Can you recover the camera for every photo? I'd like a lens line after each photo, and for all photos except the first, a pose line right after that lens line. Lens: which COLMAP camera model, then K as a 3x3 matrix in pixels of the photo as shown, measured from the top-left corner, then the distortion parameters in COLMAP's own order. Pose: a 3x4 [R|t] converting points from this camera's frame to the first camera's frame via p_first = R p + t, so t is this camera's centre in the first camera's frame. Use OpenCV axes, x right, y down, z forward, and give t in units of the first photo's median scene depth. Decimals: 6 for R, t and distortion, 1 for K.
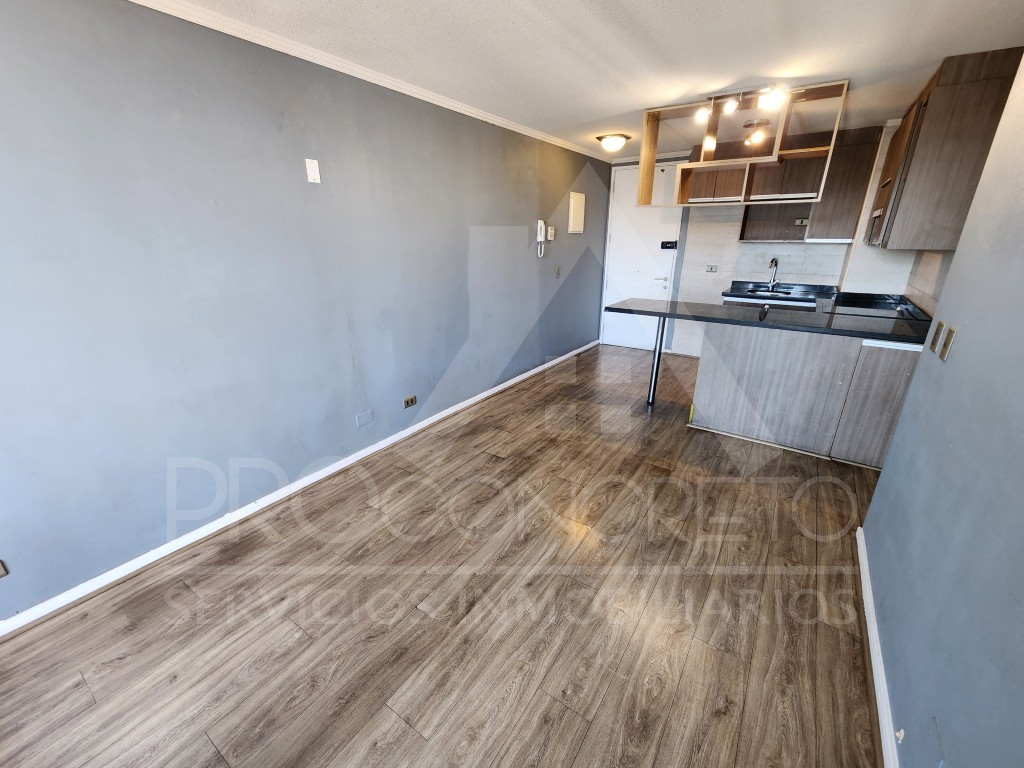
lens RADIAL K [[423.7, 0, 507.3], [0, 423.7, 389.2], [0, 0, 1]] dist [-0.001363, 0.000616]
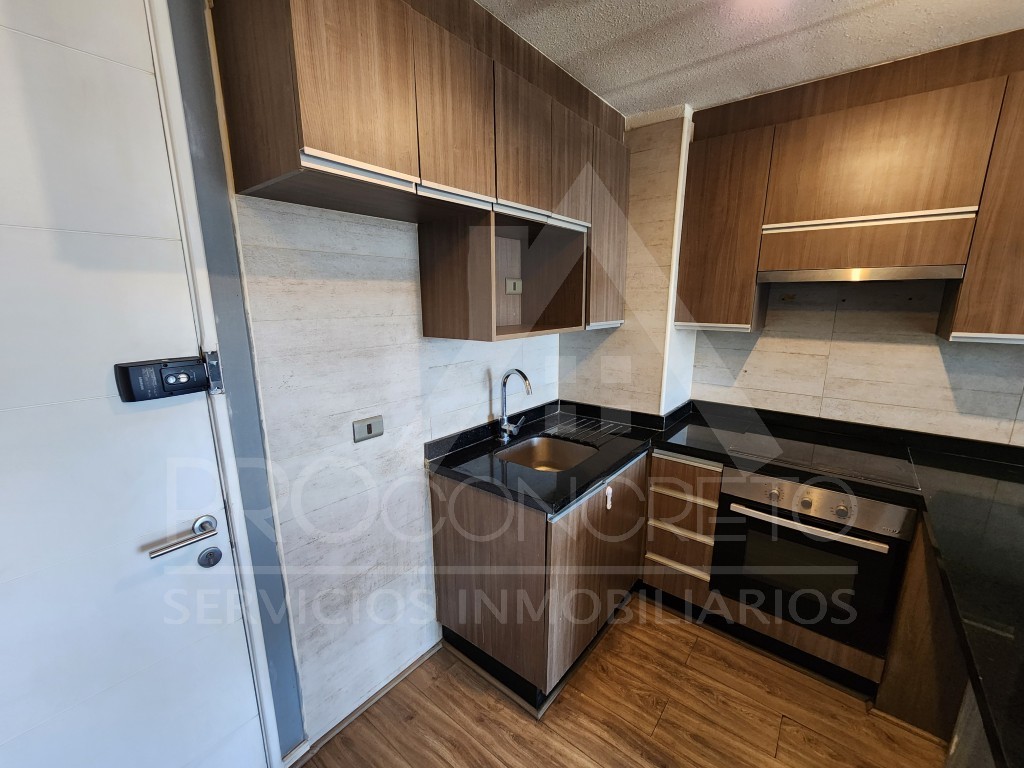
lens RADIAL K [[423.7, 0, 512.1], [0, 423.7, 390.5], [0, 0, 1]] dist [-0.001363, 0.000616]
pose [[0.071524, -0.212804, 0.974474, 0.317515], [0.343408, 0.922501, 0.176249, -0.504445], [-0.936459, 0.322036, 0.139059, 1.321586]]
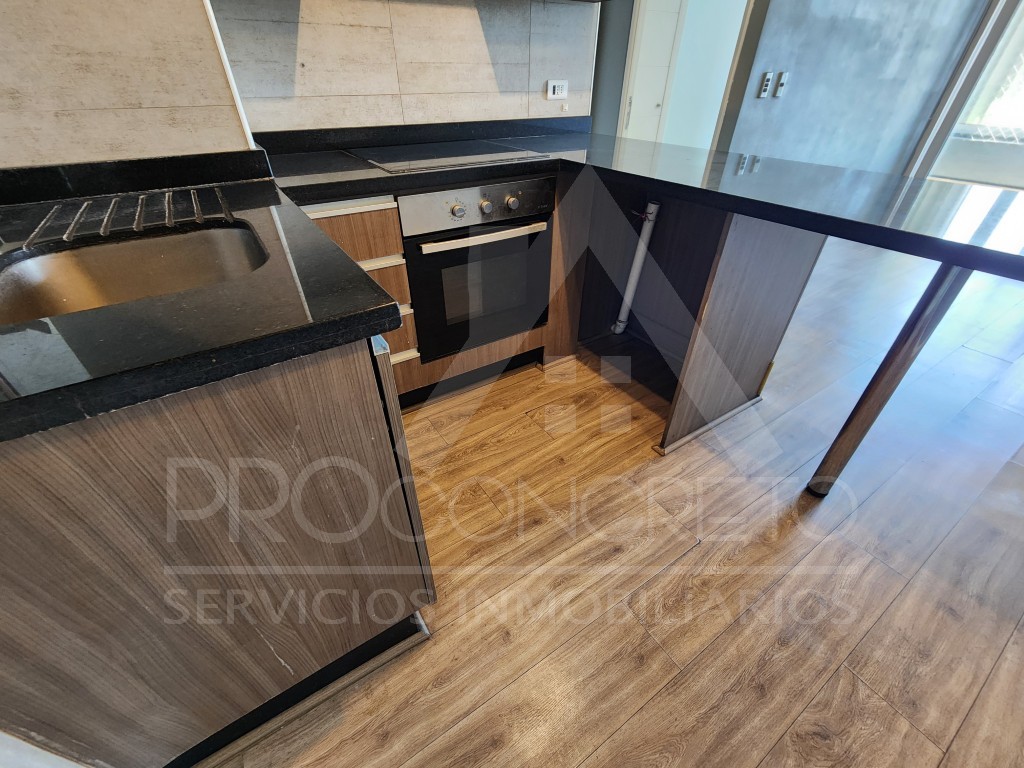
lens RADIAL K [[423.7, 0, 507.3], [0, 423.7, 392.6], [0, 0, 1]] dist [-0.001363, 0.000616]
pose [[-0.924498, -0.226260, 0.306772, 0.600060], [0.133245, 0.562197, 0.816199, -0.425686], [-0.357139, 0.795450, -0.489602, 1.472294]]
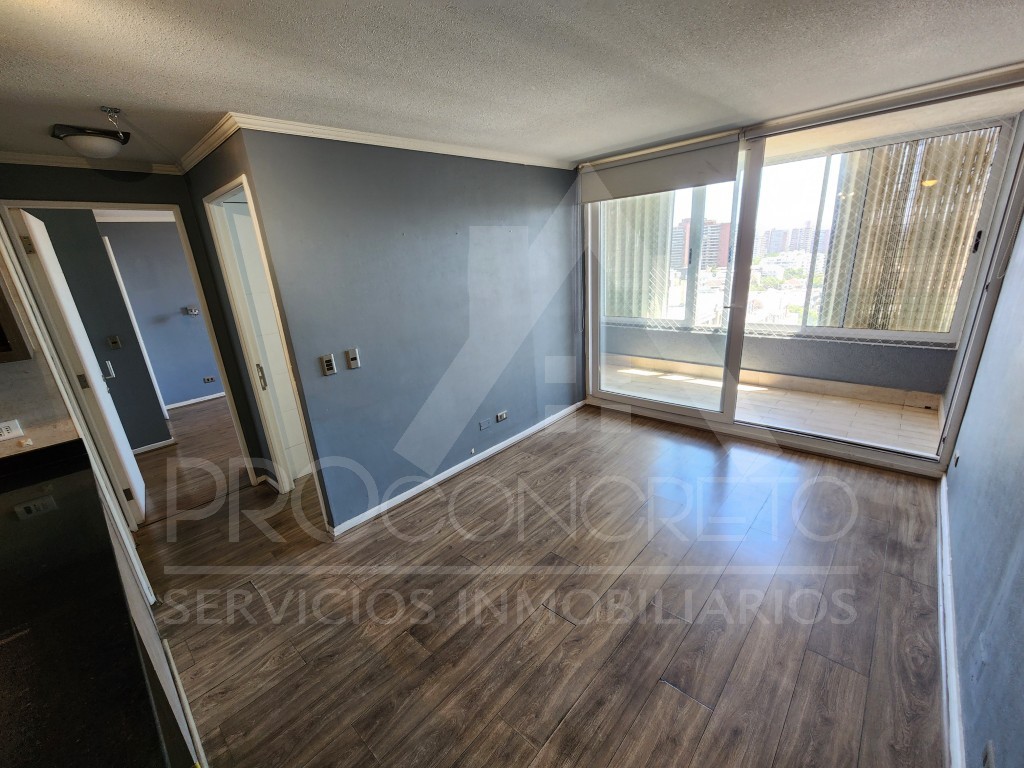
lens RADIAL K [[423.7, 0, 507.3], [0, 423.7, 393.9], [0, 0, 1]] dist [-0.001363, 0.000616]
pose [[-0.987113, 0.021447, 0.158582, 0.091327], [0.115703, 0.780239, 0.614687, -0.458911], [-0.110549, 0.625114, -0.772665, 1.115524]]
